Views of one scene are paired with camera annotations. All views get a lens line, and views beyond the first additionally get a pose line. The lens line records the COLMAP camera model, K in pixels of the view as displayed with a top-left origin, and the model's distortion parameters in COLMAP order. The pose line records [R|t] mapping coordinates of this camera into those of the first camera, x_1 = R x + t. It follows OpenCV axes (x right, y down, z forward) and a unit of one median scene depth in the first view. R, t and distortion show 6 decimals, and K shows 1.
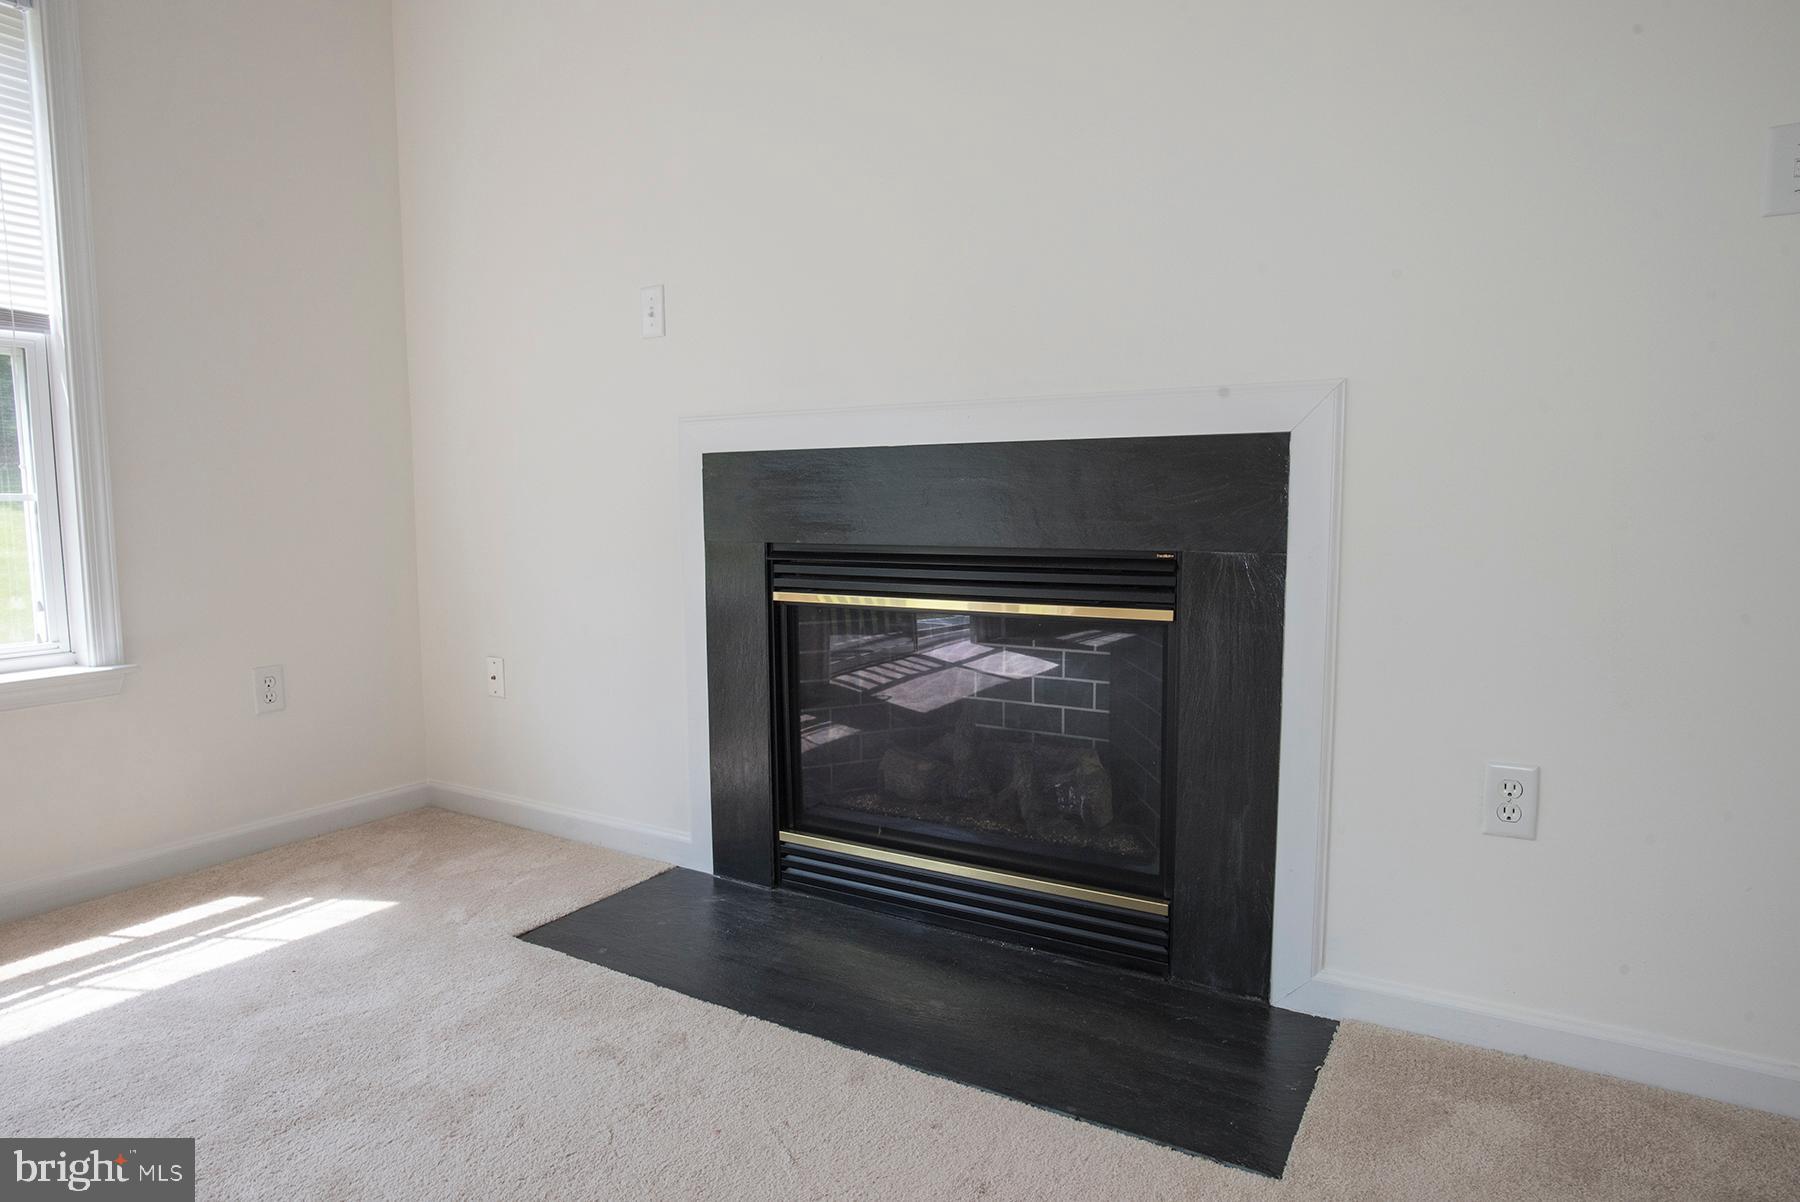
lens RADIAL K [[1037.3, 0, 888.6], [0, 1037.3, 626.7], [0, 0, 1]] dist [-0.014507, 0.000948]
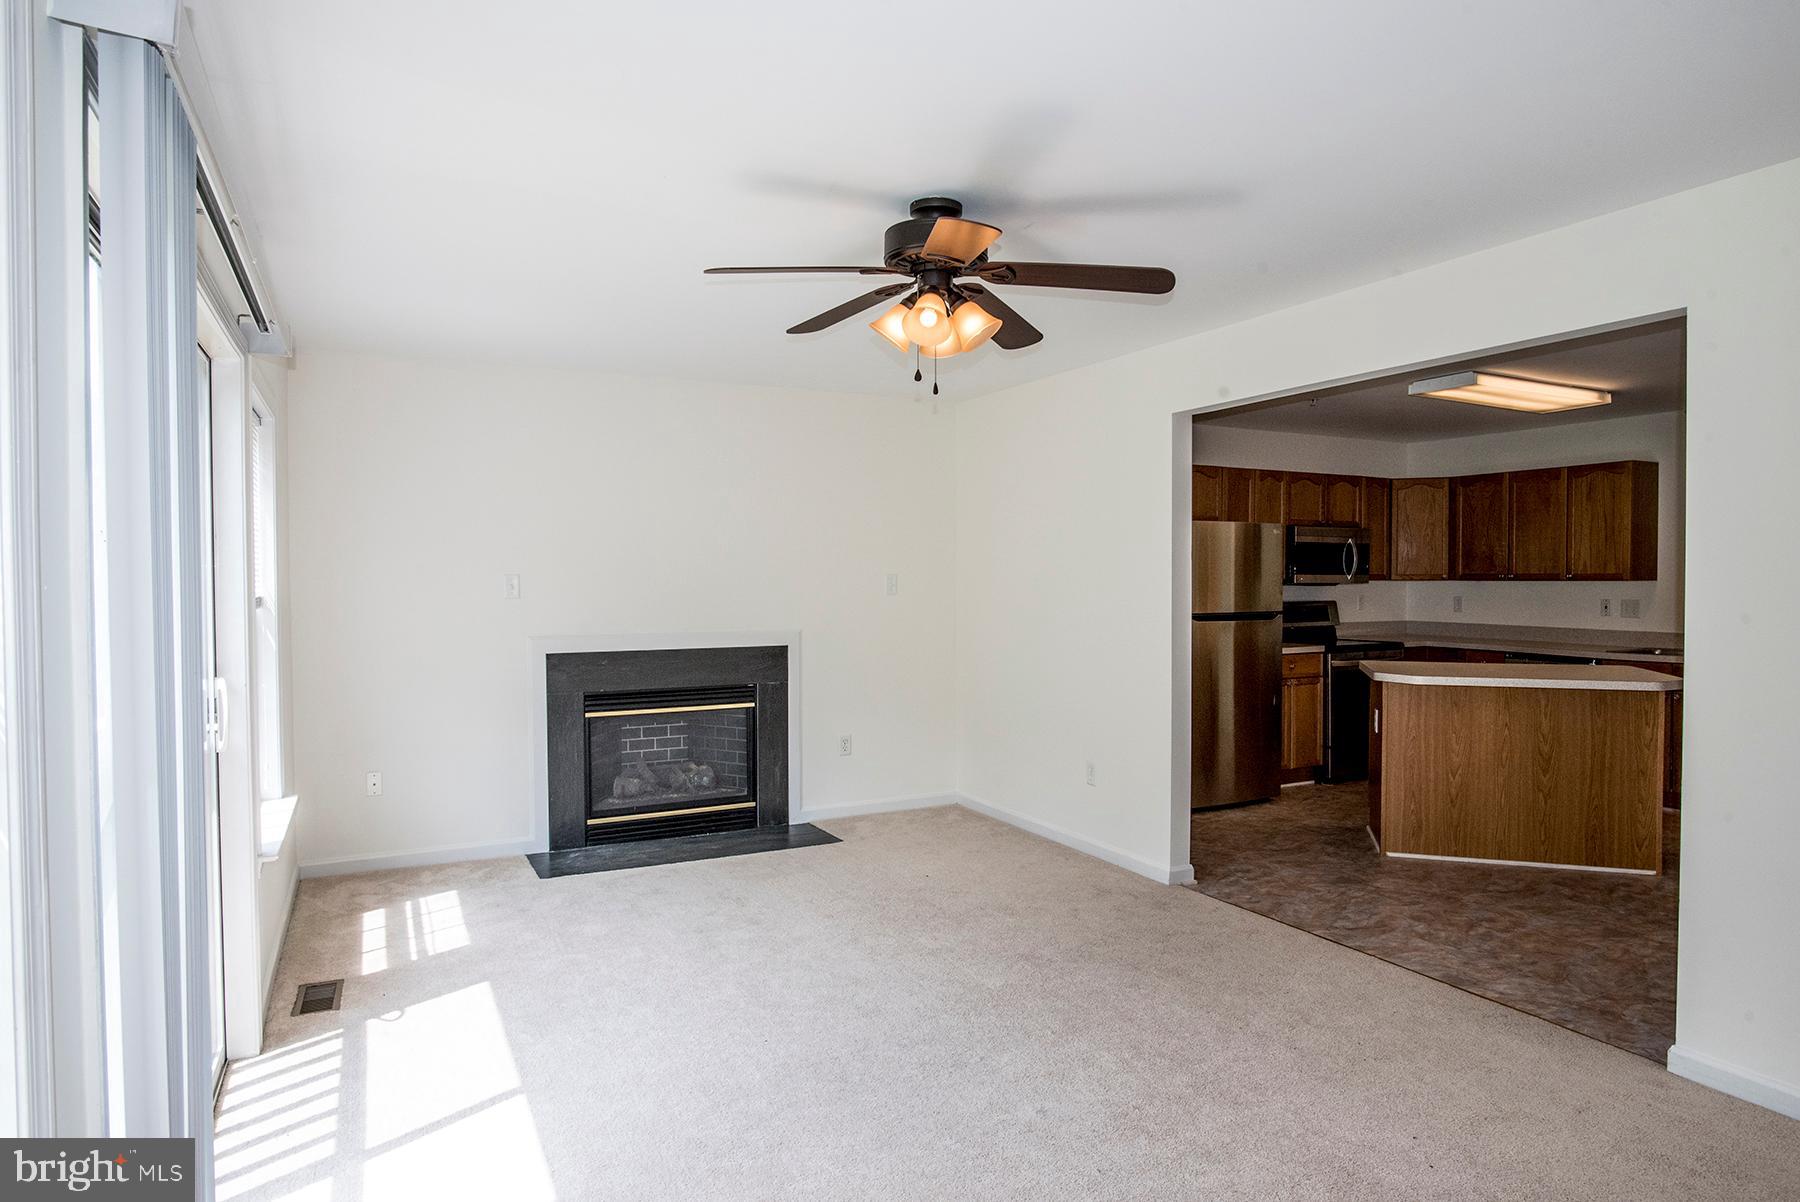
lens RADIAL K [[1037.3, 0, 902.7], [0, 1037.3, 594.4], [0, 0, 1]] dist [-0.014507, 0.000948]
pose [[0.528124, -0.009001, 0.849120, -1.681672], [0.101412, 0.993456, -0.052544, -0.102985], [-0.843090, 0.113861, 0.525580, -0.816658]]
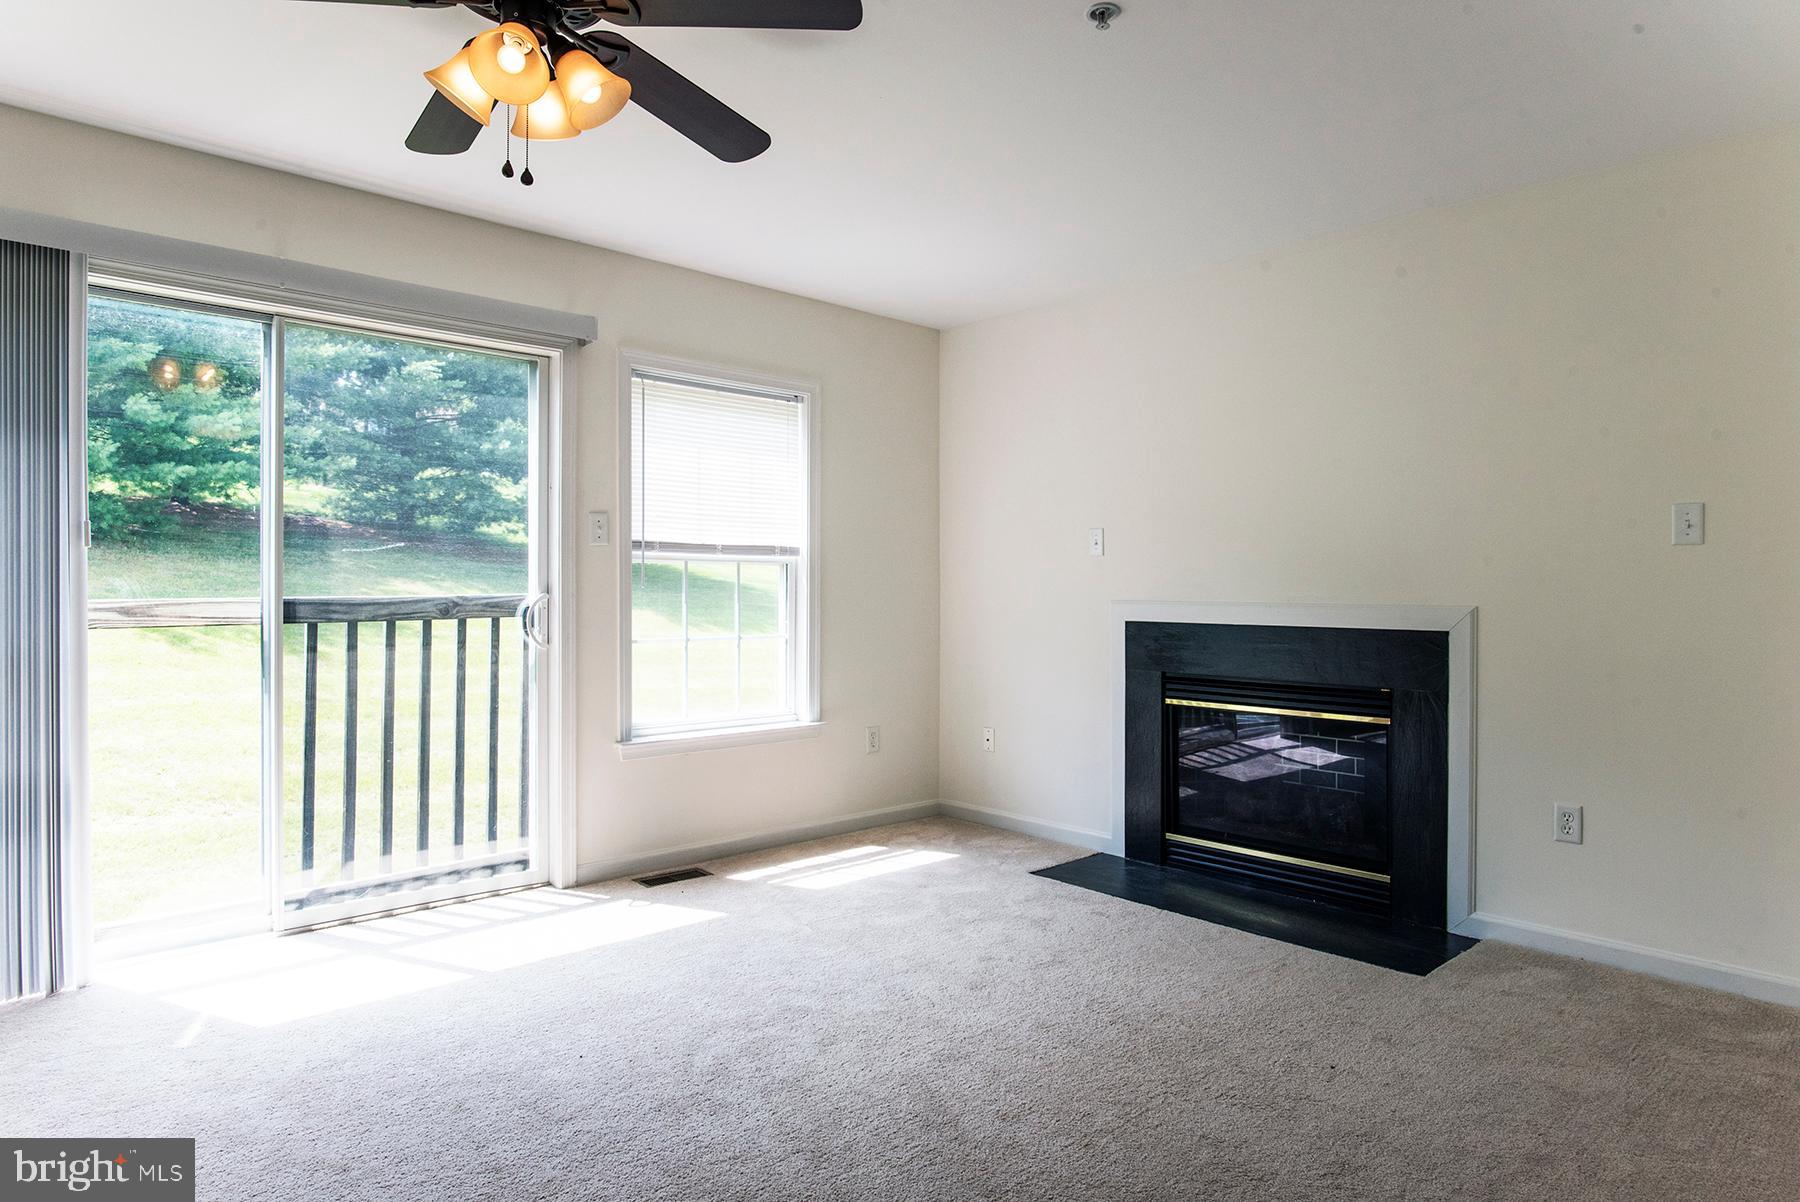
lens RADIAL K [[1037.3, 0, 894.3], [0, 1037.3, 587.4], [0, 0, 1]] dist [-0.014507, 0.000948]
pose [[0.960986, 0.011028, -0.276377, -0.067816], [-0.044613, 0.992302, -0.115528, 0.004338], [0.272975, 0.123351, 0.954080, -0.902046]]
